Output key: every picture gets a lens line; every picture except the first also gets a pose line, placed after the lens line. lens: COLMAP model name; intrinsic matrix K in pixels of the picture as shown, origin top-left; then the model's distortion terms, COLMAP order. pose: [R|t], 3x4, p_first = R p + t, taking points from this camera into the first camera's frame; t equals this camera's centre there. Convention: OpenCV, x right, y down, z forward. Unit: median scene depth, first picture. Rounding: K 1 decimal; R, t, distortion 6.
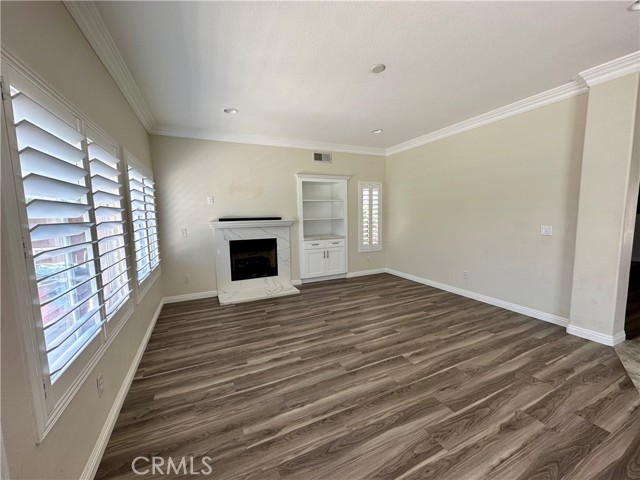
lens RADIAL K [[254.5, 0, 319.8], [0, 254.5, 240.6], [0, 0, 1]] dist [-0.001896, -0.000066]
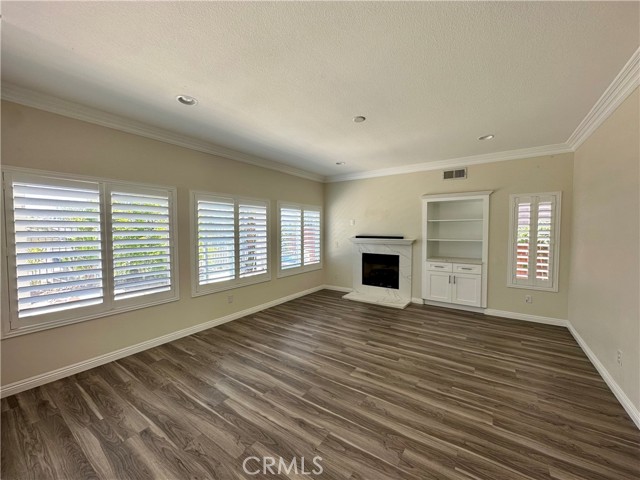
lens RADIAL K [[254.5, 0, 320.8], [0, 254.5, 240.9], [0, 0, 1]] dist [-0.001896, -0.000066]
pose [[0.505599, 0.056463, -0.860919, 0.709958], [-0.100293, 0.994938, 0.006352, -0.052457], [0.856919, 0.083133, 0.508702, 0.161052]]
